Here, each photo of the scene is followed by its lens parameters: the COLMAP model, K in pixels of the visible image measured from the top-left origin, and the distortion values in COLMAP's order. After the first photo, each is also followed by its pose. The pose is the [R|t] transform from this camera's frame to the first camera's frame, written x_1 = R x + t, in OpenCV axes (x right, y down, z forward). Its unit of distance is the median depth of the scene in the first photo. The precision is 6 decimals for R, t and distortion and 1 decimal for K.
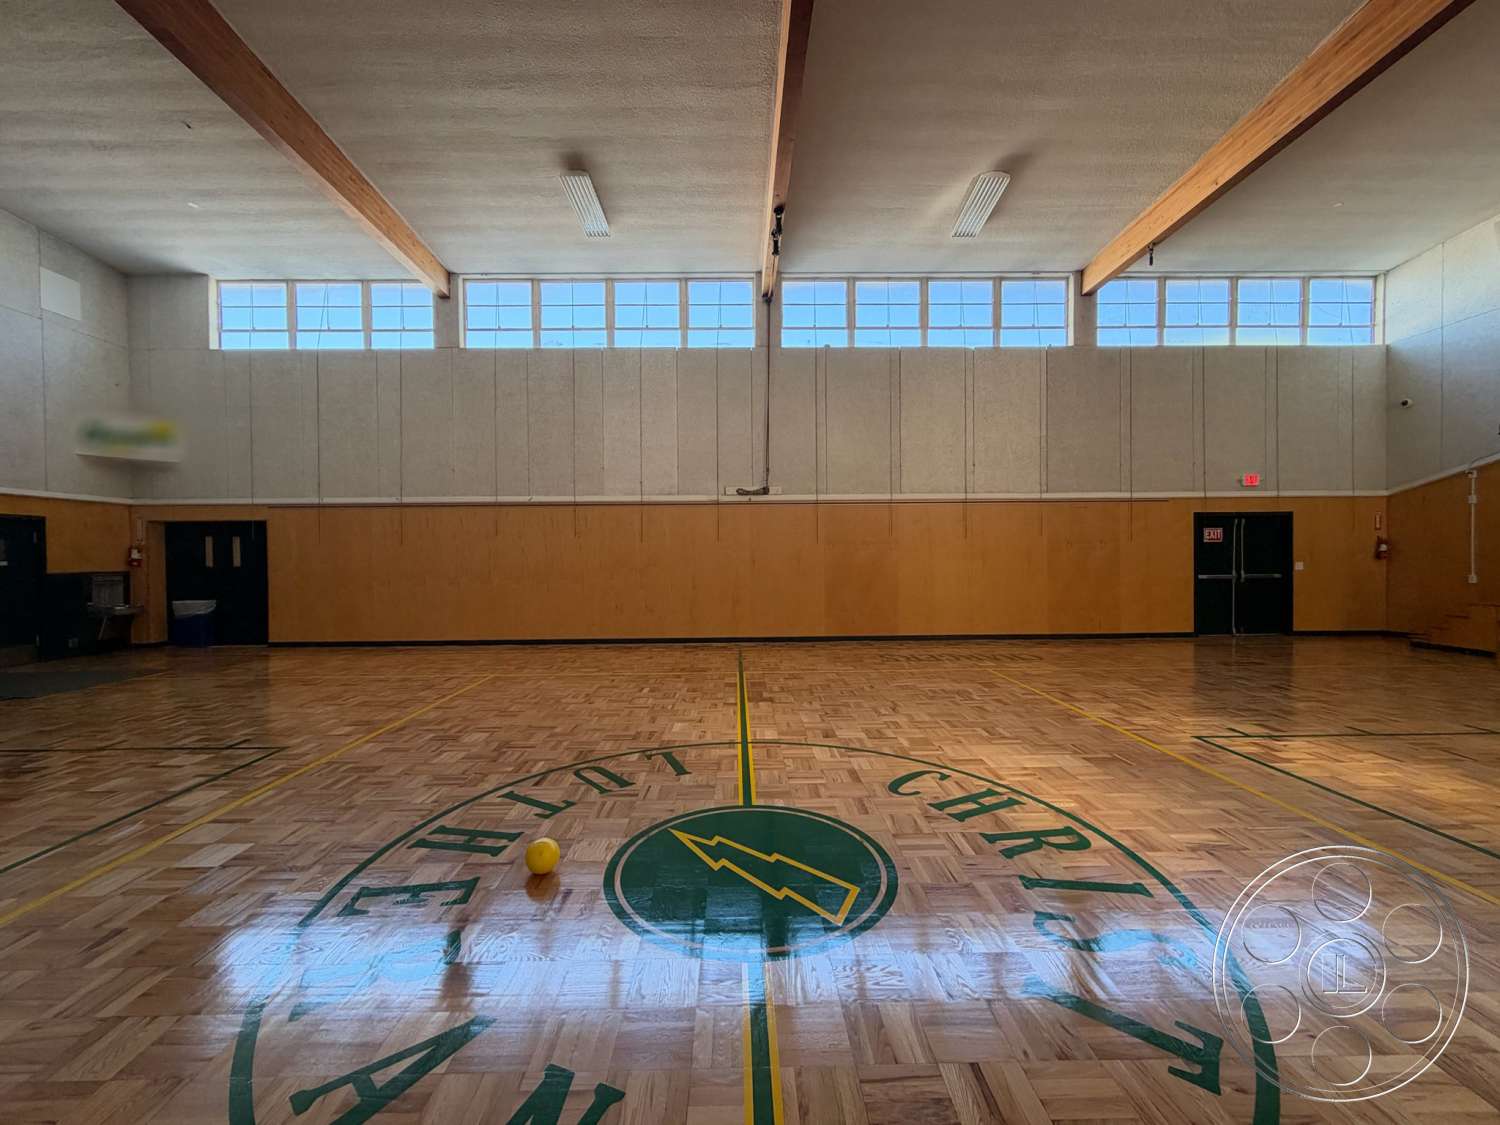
lens RADIAL K [[596.7, 0, 745.9], [0, 596.7, 562.2], [0, 0, 1]] dist [-0.002637, 0.001109]
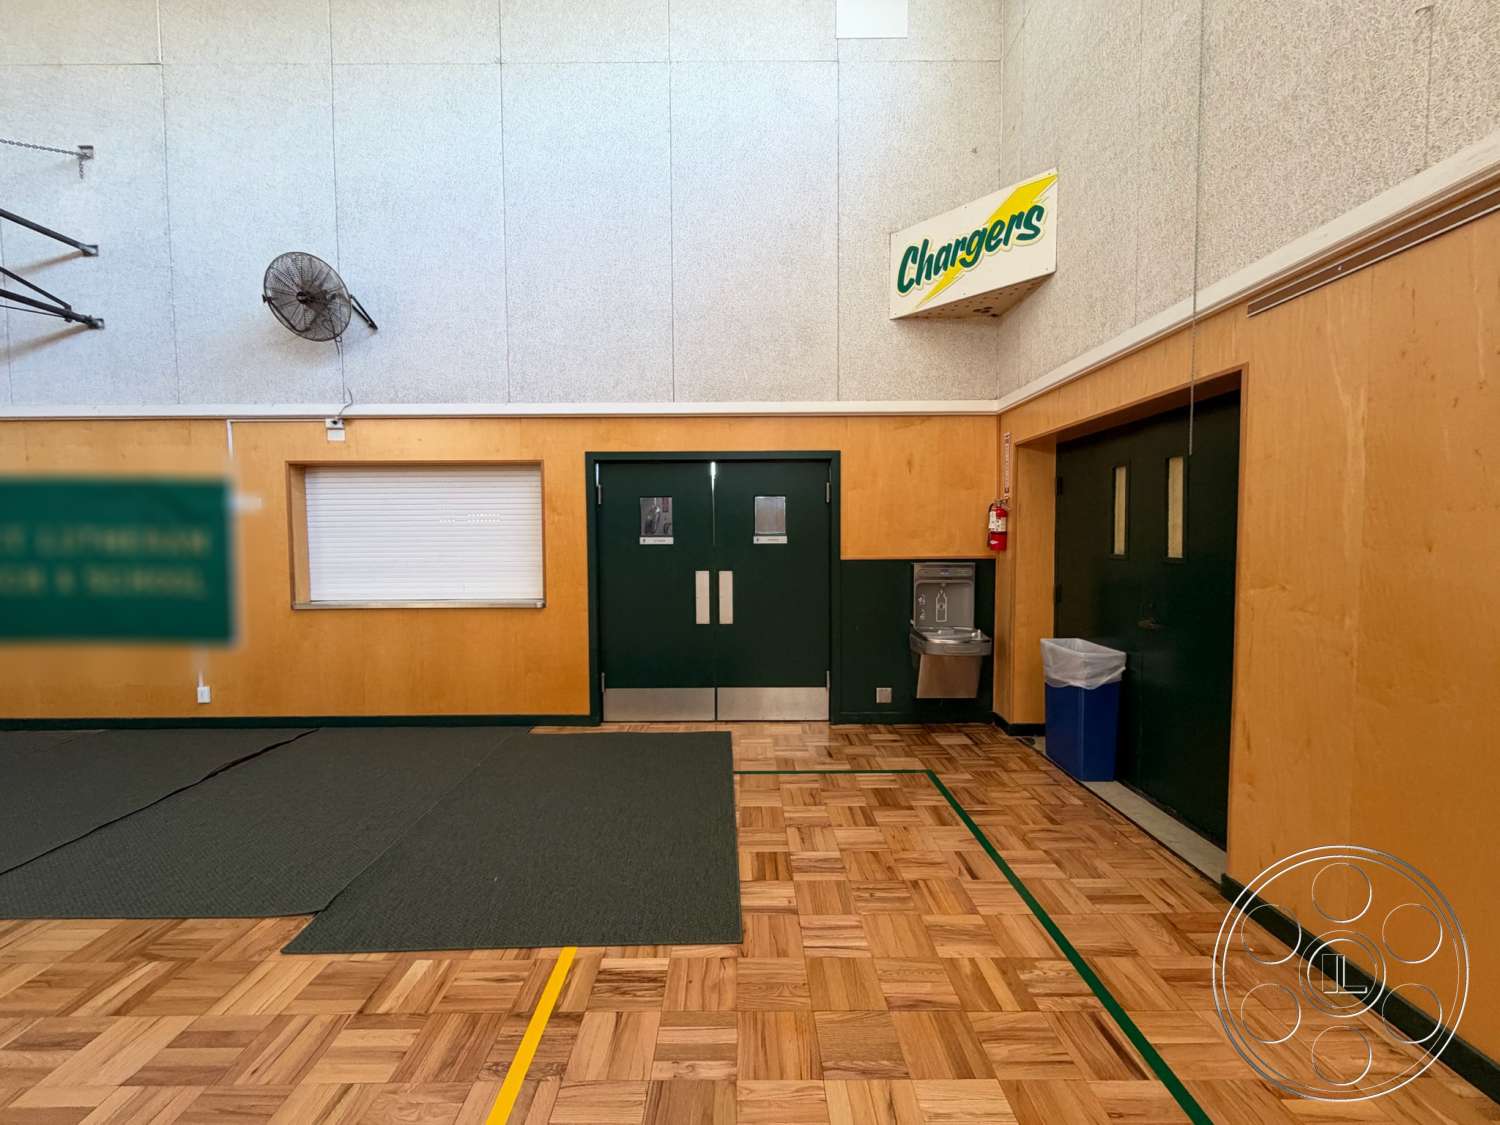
lens RADIAL K [[596.7, 0, 744.7], [0, 596.7, 558.3], [0, 0, 1]] dist [-0.002637, 0.001109]
pose [[-0.012426, 0.049690, -0.998687, -0.561381], [-0.006080, 0.998742, 0.049768, -0.006439], [0.999904, 0.006690, -0.012108, 0.803902]]
